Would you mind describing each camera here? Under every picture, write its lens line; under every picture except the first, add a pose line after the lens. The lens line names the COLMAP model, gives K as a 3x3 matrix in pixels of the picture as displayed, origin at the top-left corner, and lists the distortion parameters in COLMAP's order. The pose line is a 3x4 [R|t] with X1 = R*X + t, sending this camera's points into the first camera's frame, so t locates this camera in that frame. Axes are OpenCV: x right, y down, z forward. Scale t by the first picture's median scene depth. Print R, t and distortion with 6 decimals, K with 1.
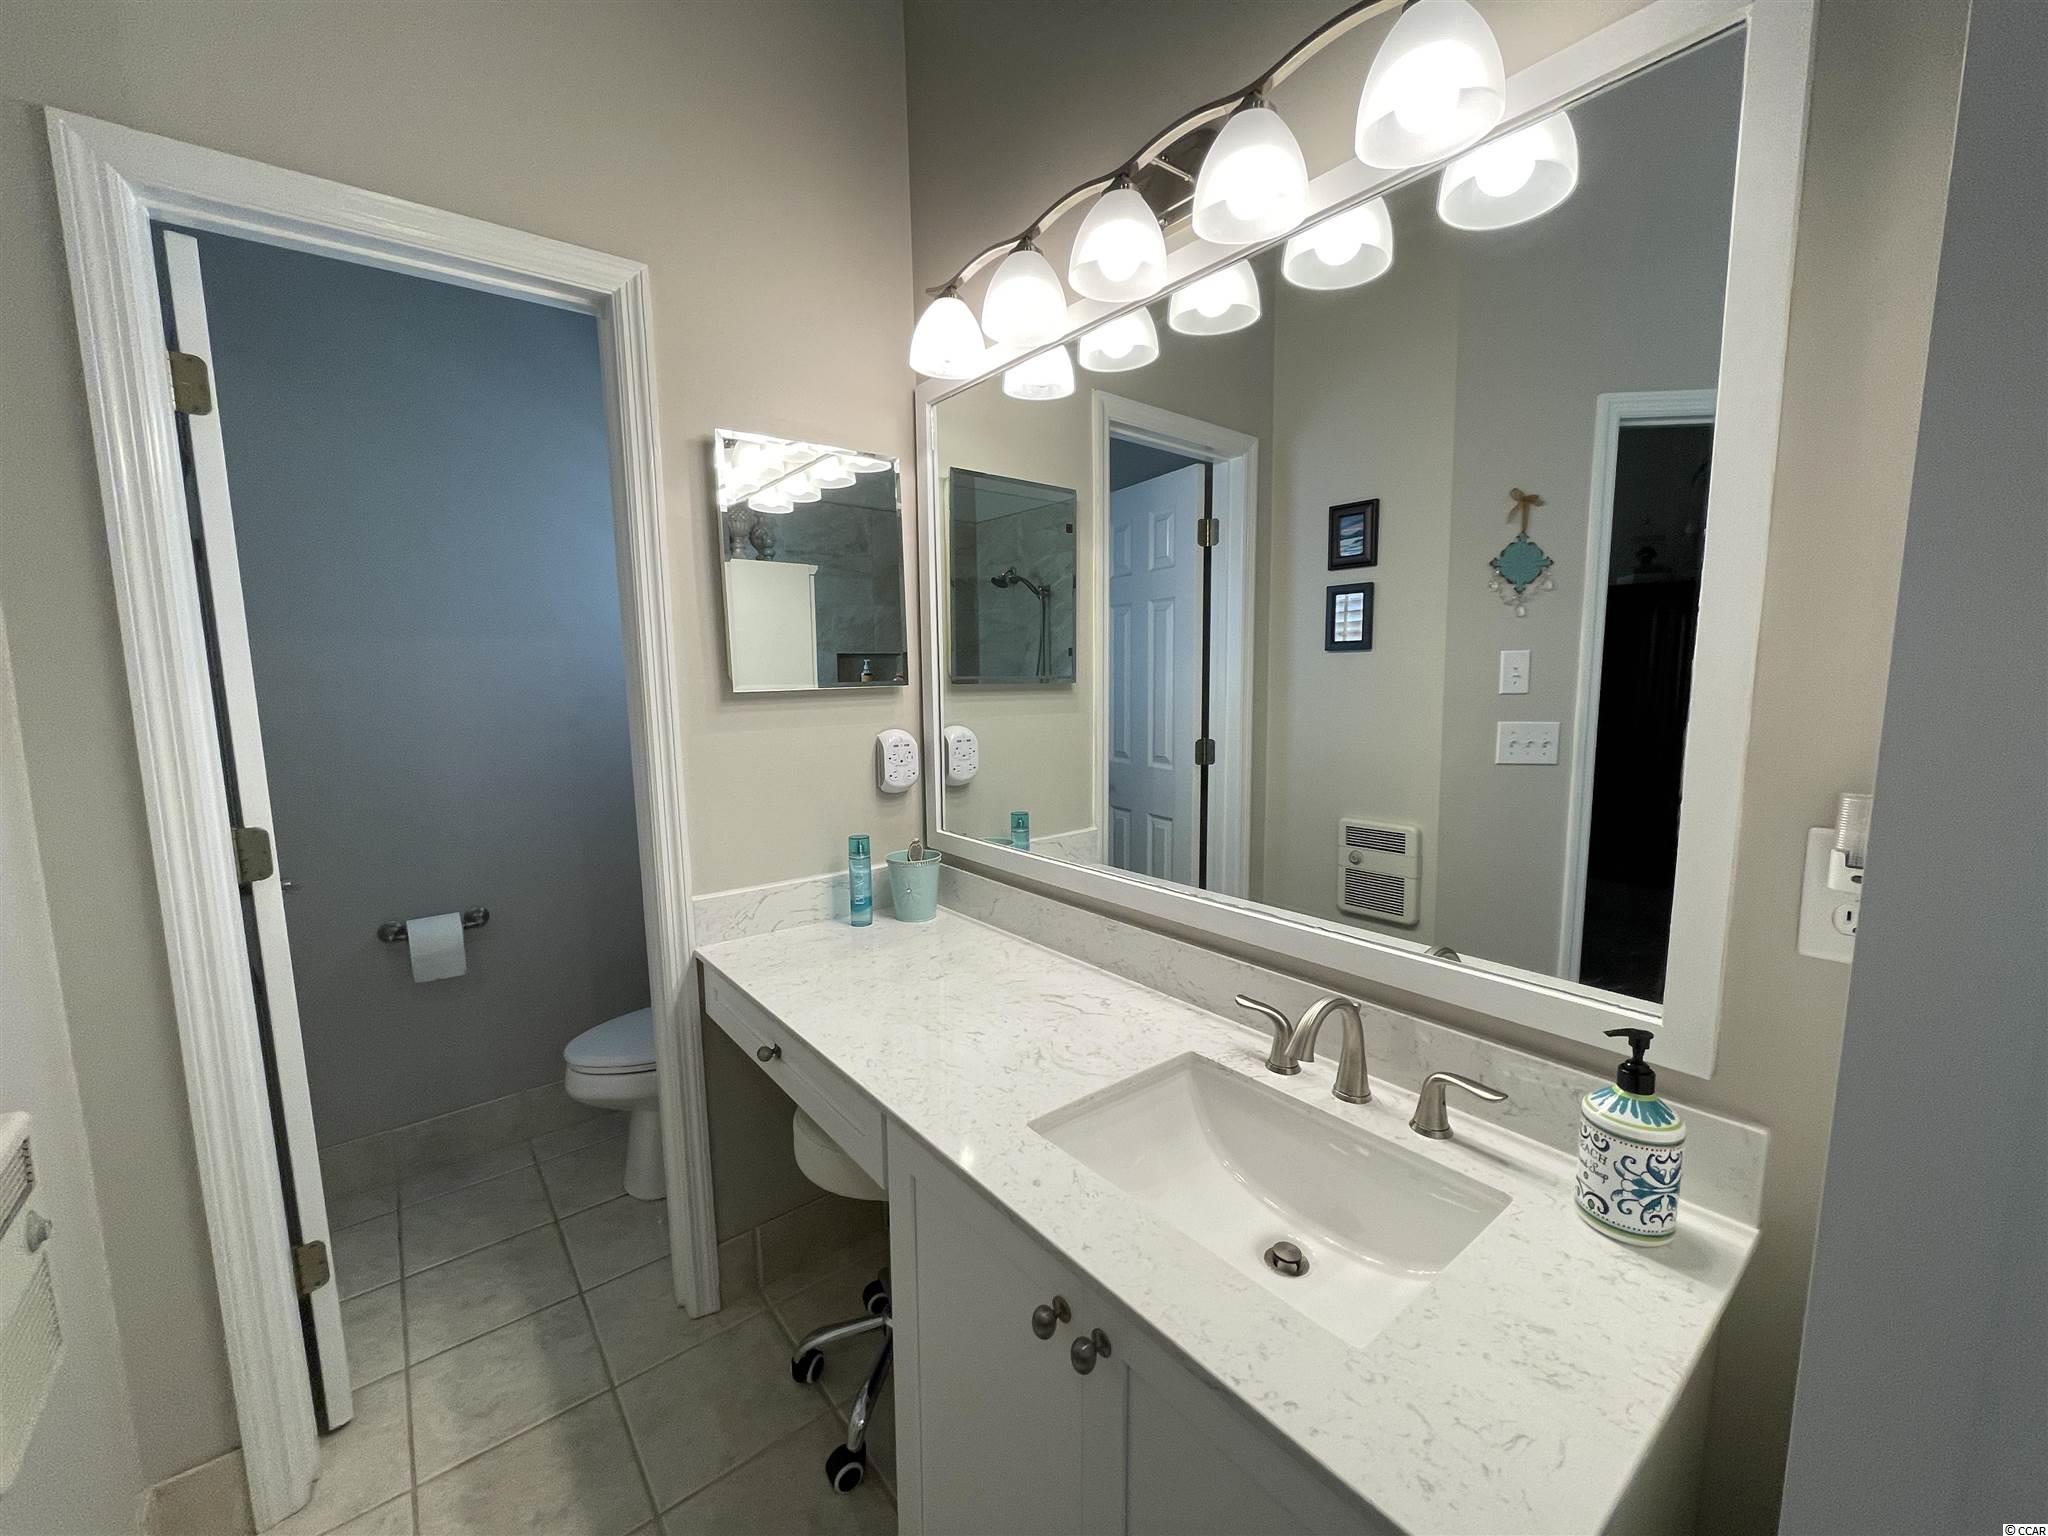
lens RADIAL K [[824.5, 0, 1021.3], [0, 824.5, 773.9], [0, 0, 1]] dist [-0.004141, -0.000939]
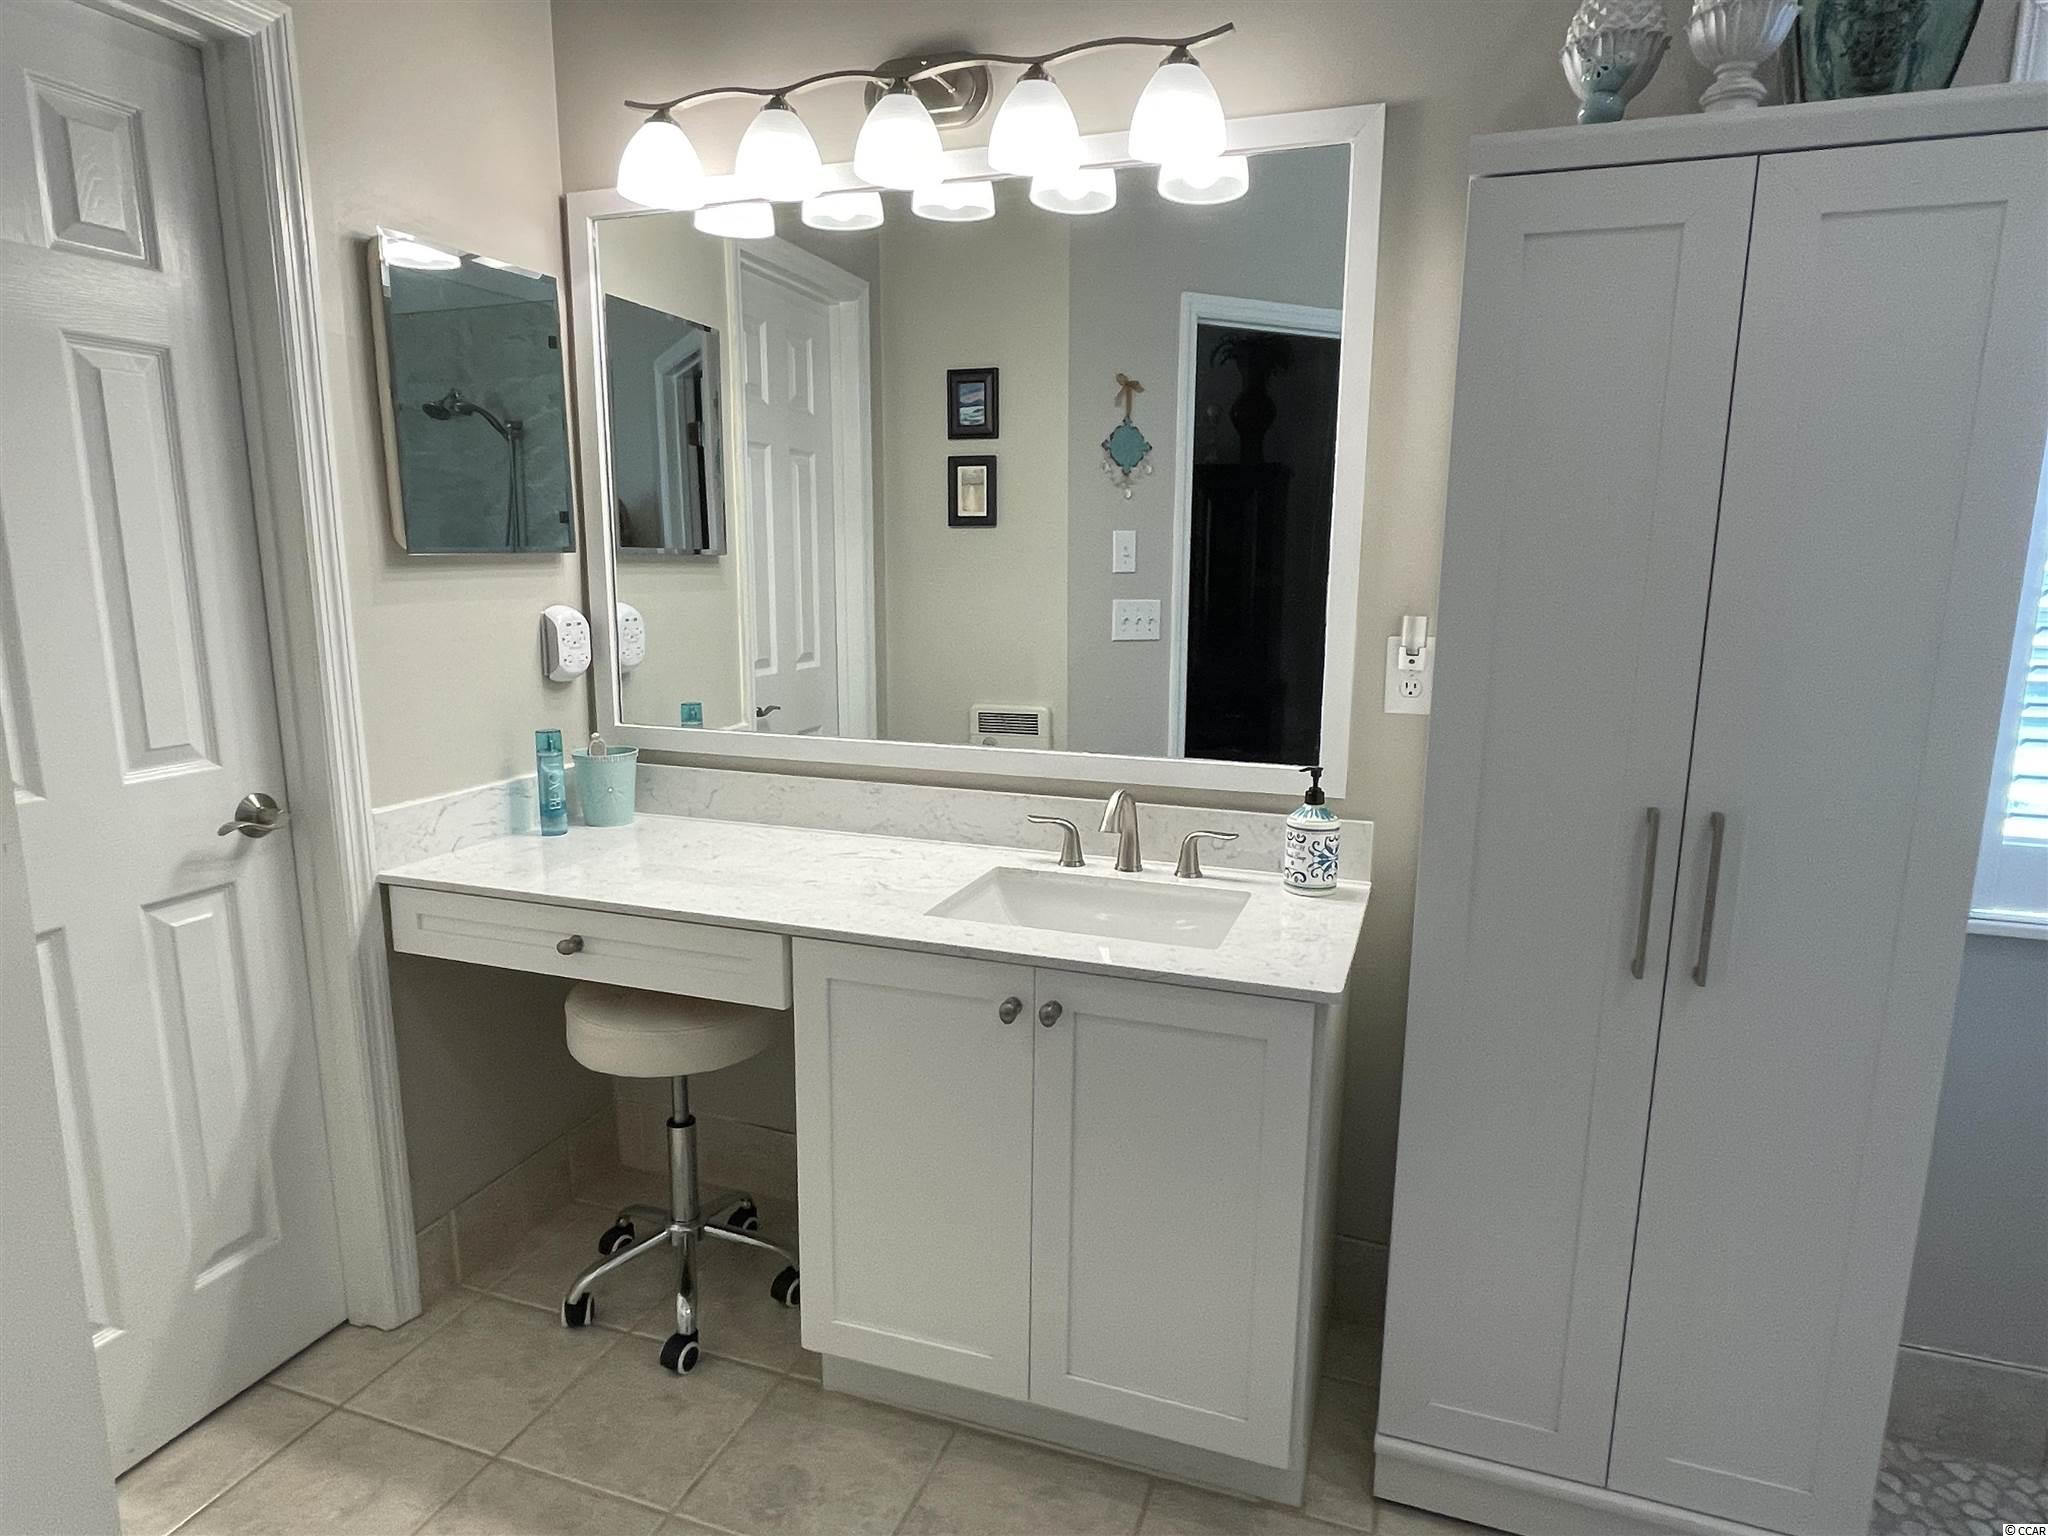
lens RADIAL K [[1204.3, 0, 1024.4], [0, 1204.3, 769.5], [0, 0, 1]] dist [0.005603, 0.000520]
pose [[0.850334, -0.076338, 0.520677, -0.404619], [0.048394, 0.996574, 0.067076, 0.053074], [-0.524013, -0.031839, 0.851115, -0.300134]]
